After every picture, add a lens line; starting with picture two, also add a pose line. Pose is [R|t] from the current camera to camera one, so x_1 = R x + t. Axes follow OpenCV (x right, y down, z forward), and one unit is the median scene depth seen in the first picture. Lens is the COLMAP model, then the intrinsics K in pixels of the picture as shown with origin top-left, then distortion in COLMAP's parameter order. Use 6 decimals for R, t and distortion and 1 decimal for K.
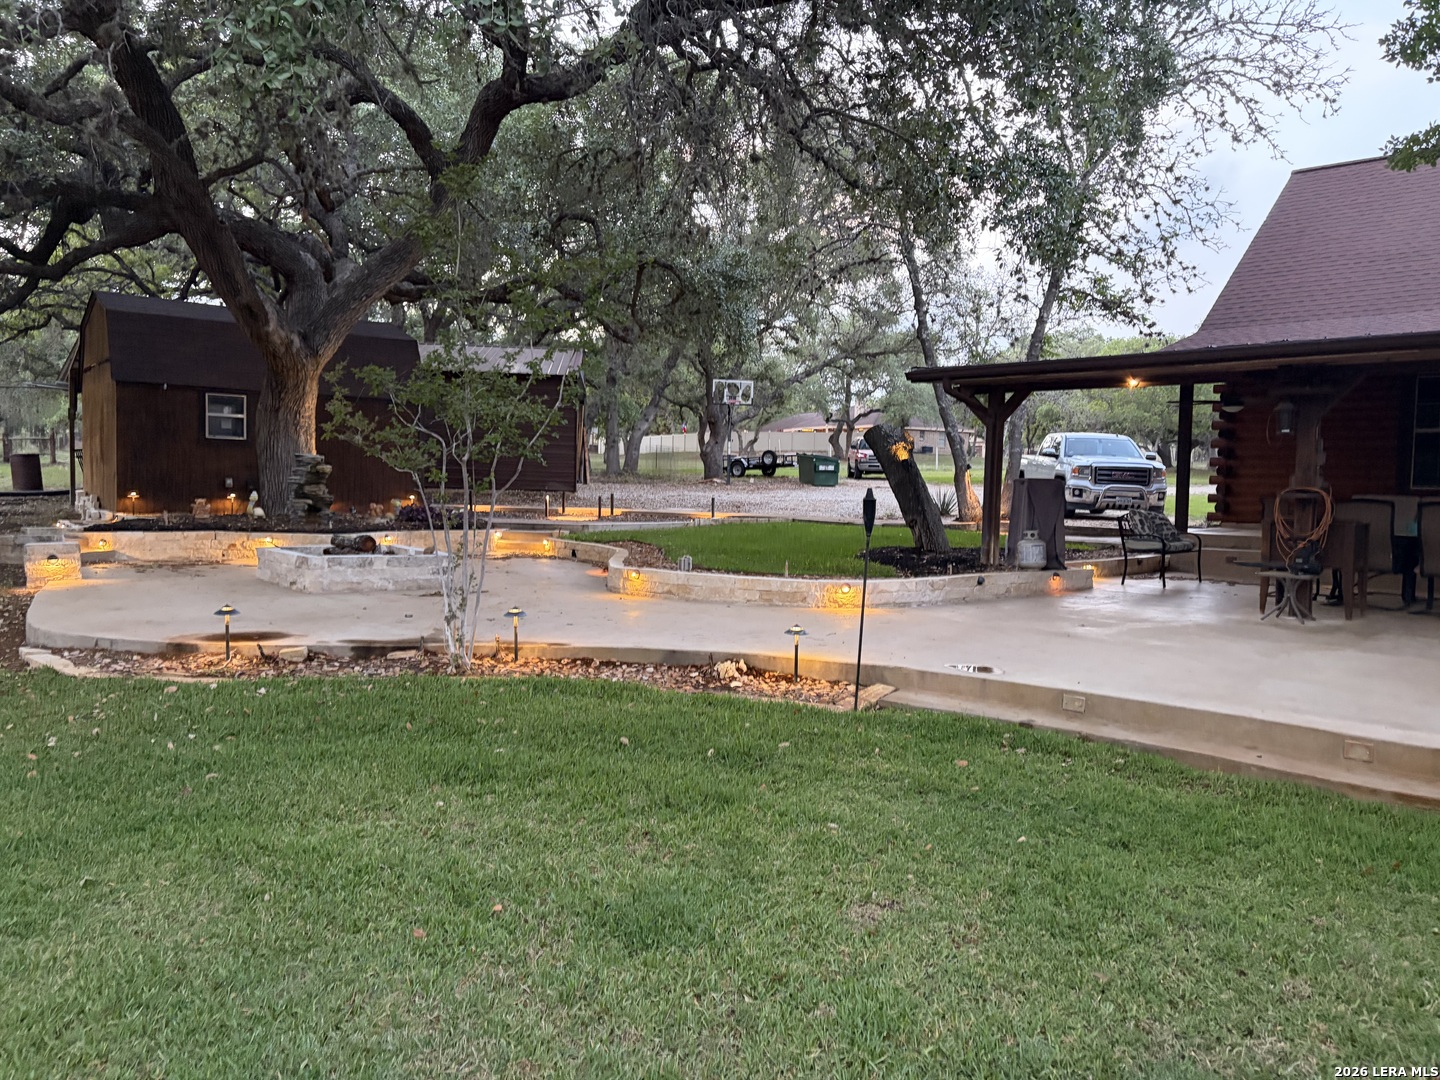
lens RADIAL K [[1085.8, 0, 721.1], [0, 1085.8, 541.9], [0, 0, 1]] dist [0.055499, -0.059211]
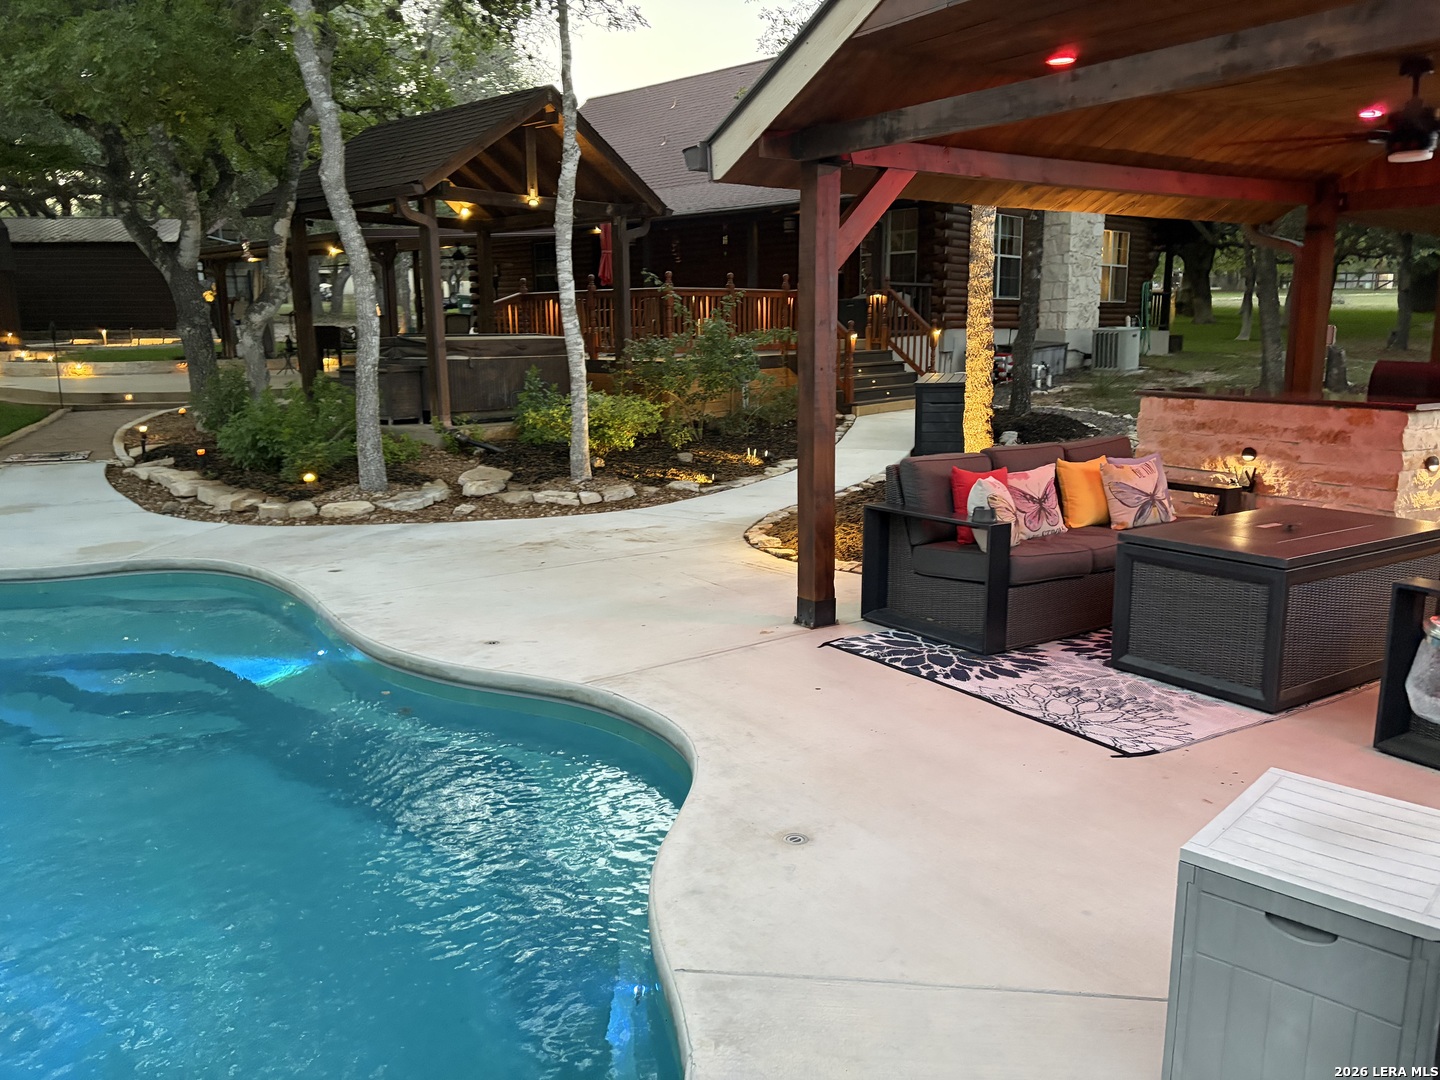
lens RADIAL K [[1085.8, 0, 720.5], [0, 1085.8, 535.5], [0, 0, 1]] dist [0.055499, -0.059211]
pose [[0.998643, -0.039867, 0.033519, 0.840473], [0.034819, 0.989593, 0.139620, 0.075525], [-0.038737, -0.138263, 0.989638, -0.781520]]
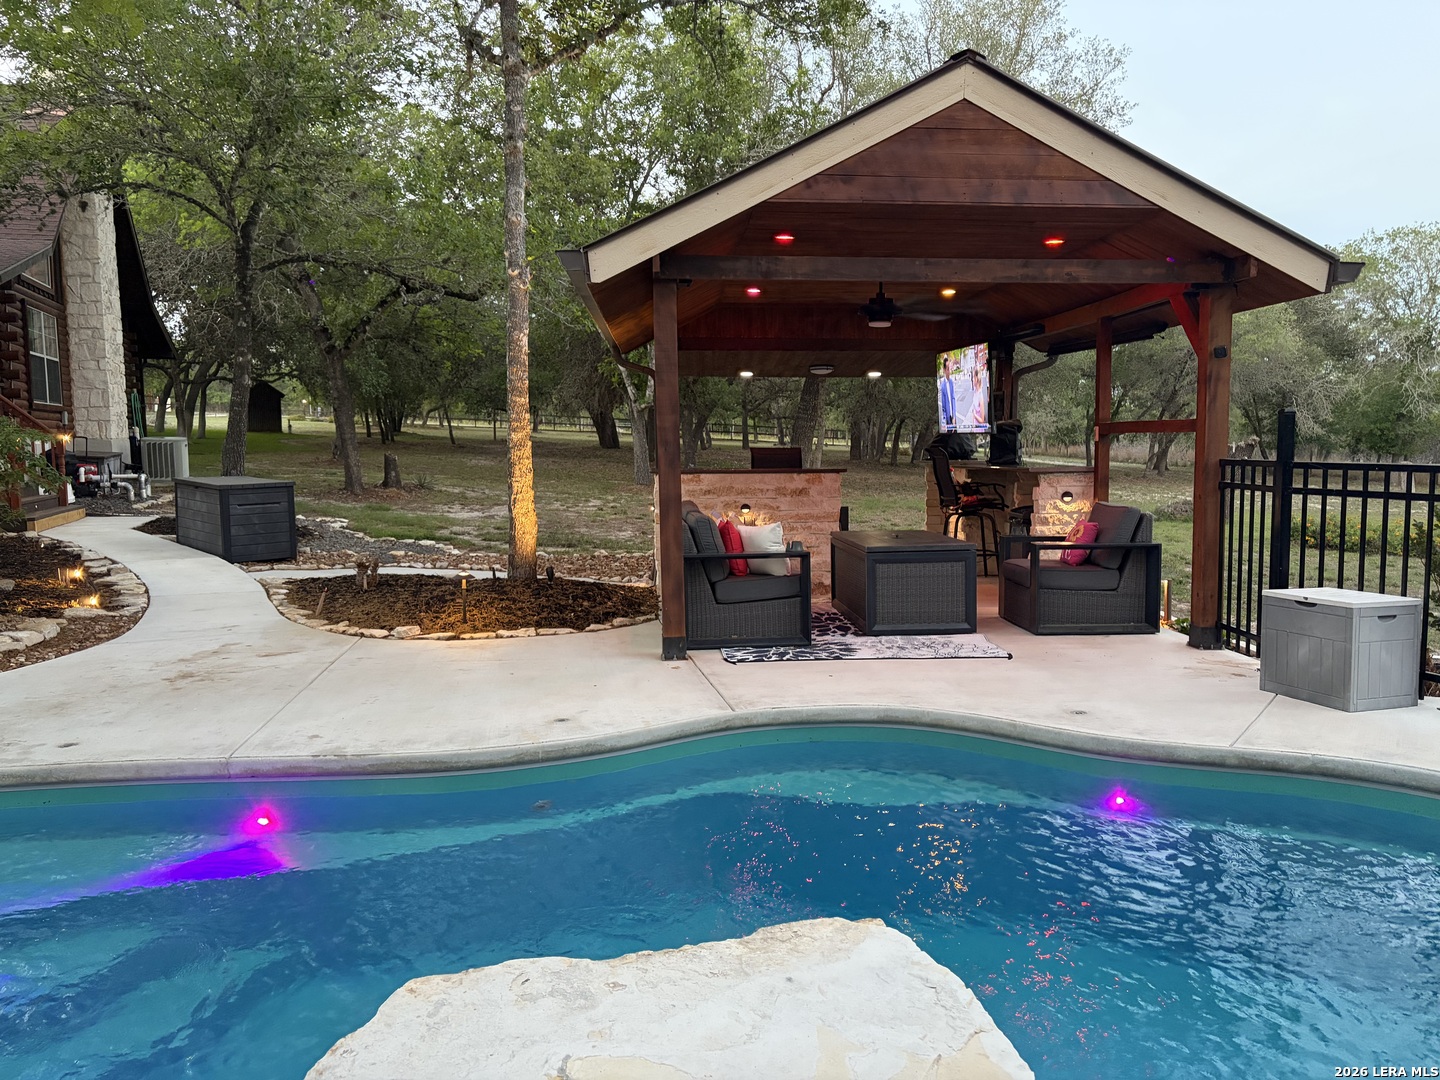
lens RADIAL K [[1085.8, 0, 715.6], [0, 1085.8, 551.3], [0, 0, 1]] dist [0.055499, -0.059211]
pose [[0.476177, -0.118822, 0.871285, 0.514316], [0.062585, 0.992895, 0.101202, 0.071381], [-0.877120, 0.006339, 0.480230, -0.647588]]
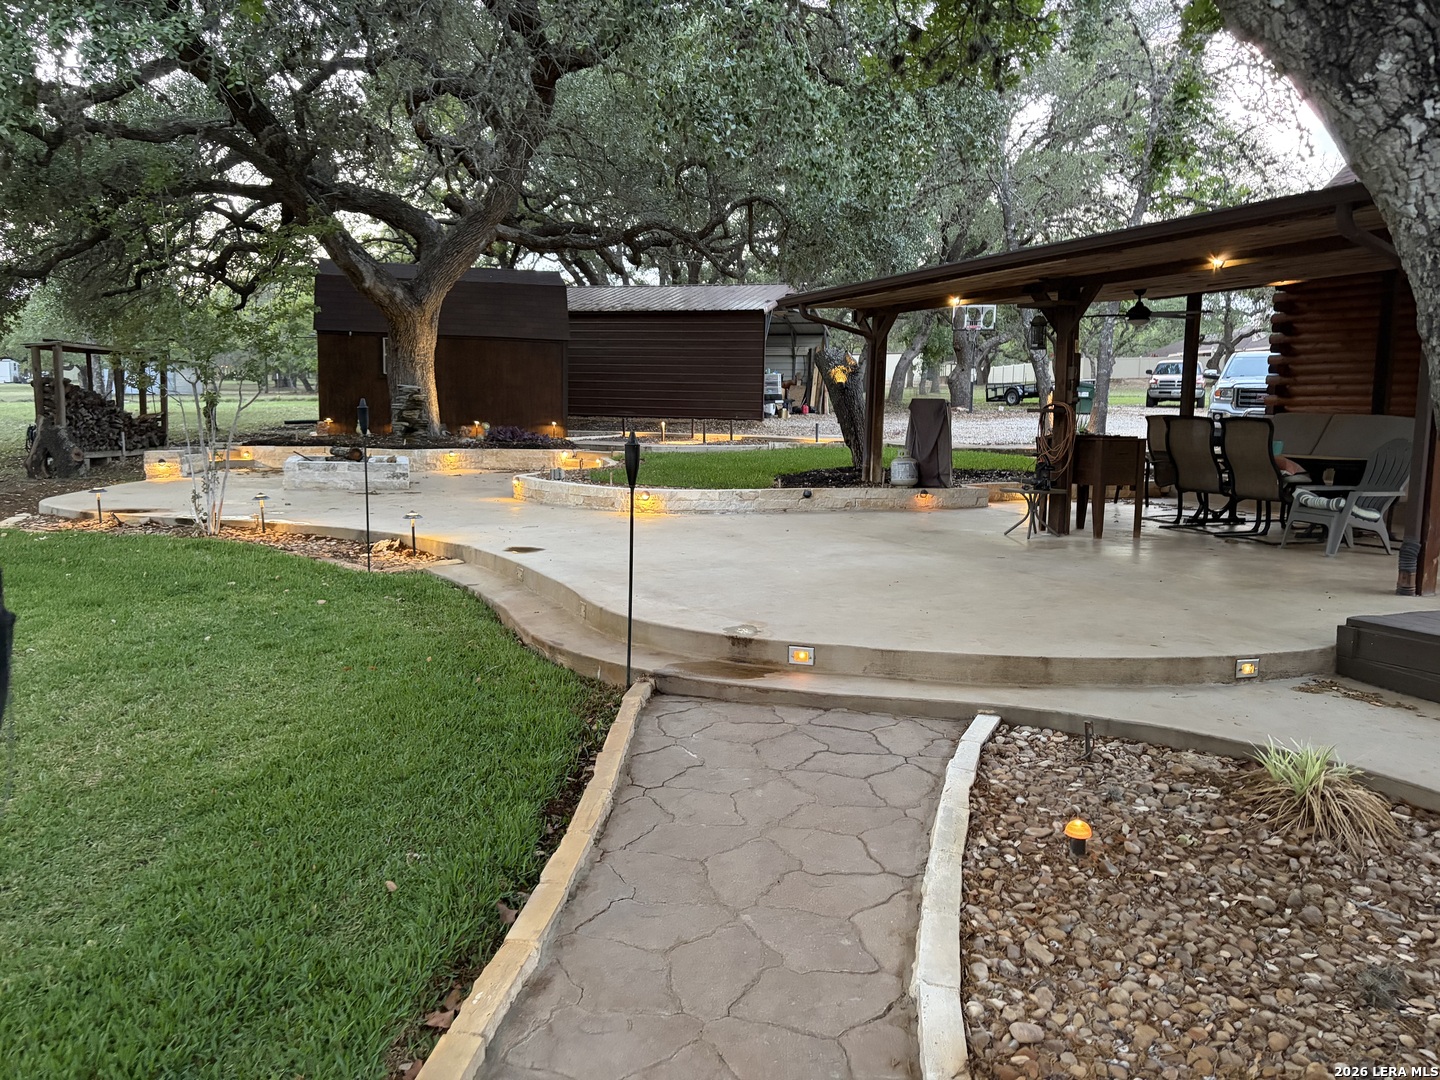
lens RADIAL K [[1085.8, 0, 721.4], [0, 1085.8, 544.8], [0, 0, 1]] dist [0.055499, -0.059211]
pose [[0.927724, 0.040145, -0.371101, 0.413391], [-0.016549, 0.997646, 0.066551, 0.011582], [0.372899, -0.055600, 0.926205, -0.021091]]
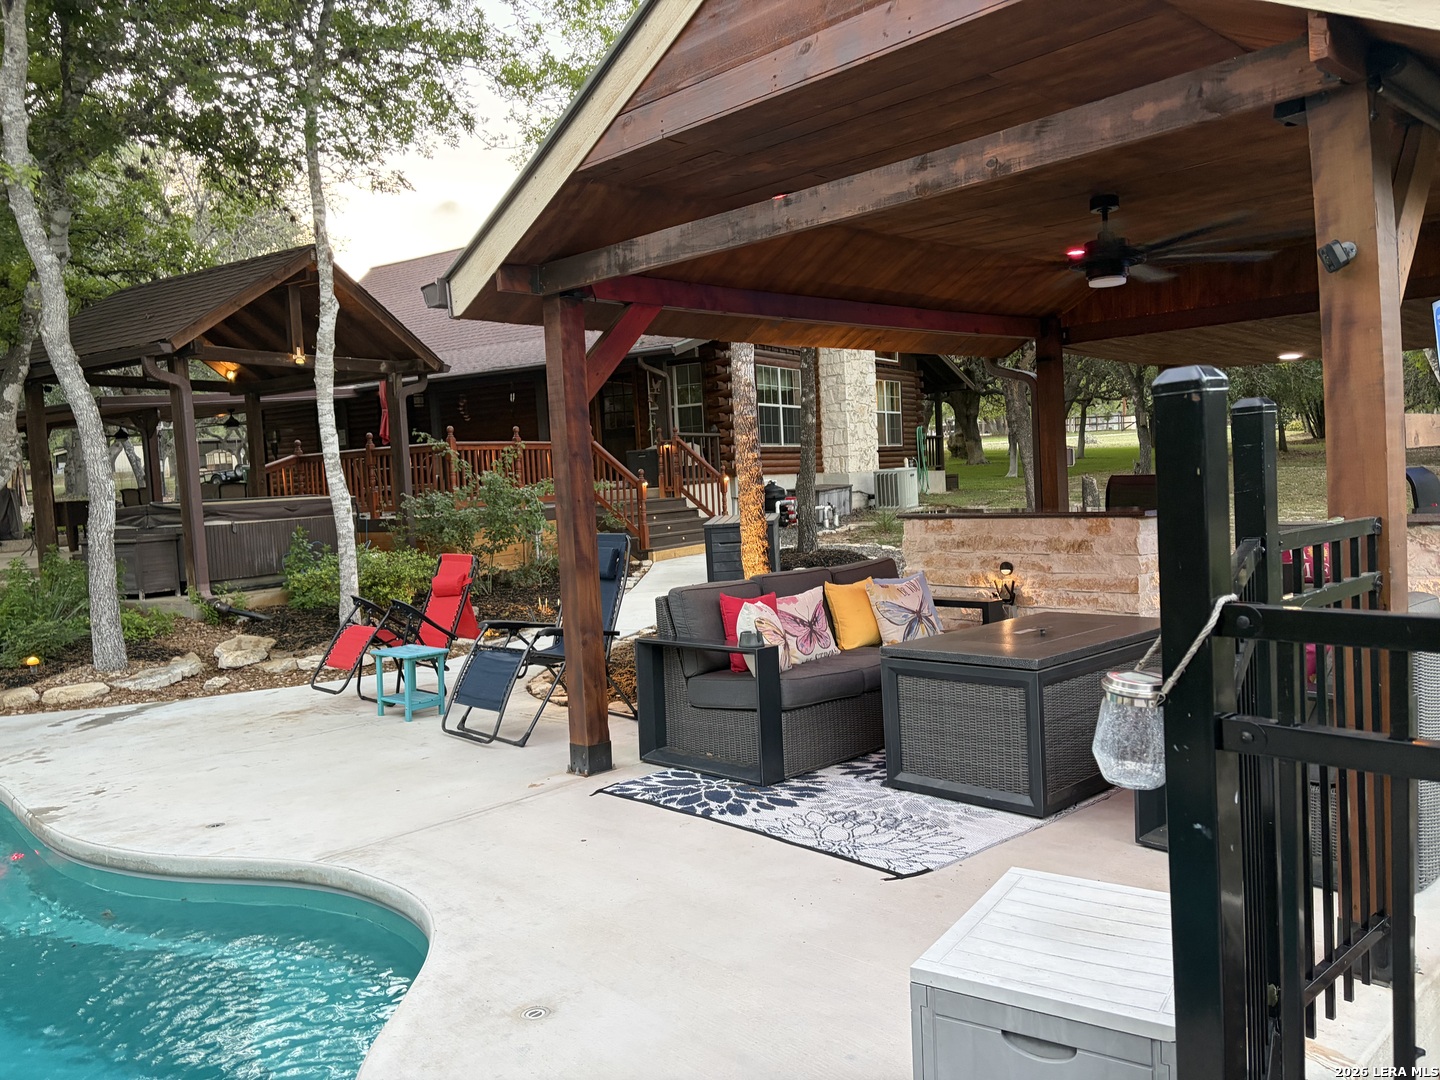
lens RADIAL K [[1085.8, 0, 717.1], [0, 1085.8, 548.9], [0, 0, 1]] dist [0.055499, -0.059211]
pose [[0.974854, -0.088613, 0.204469, 0.858655], [0.086470, 0.996065, 0.019409, 0.084401], [-0.205384, -0.001241, 0.978681, -0.768777]]
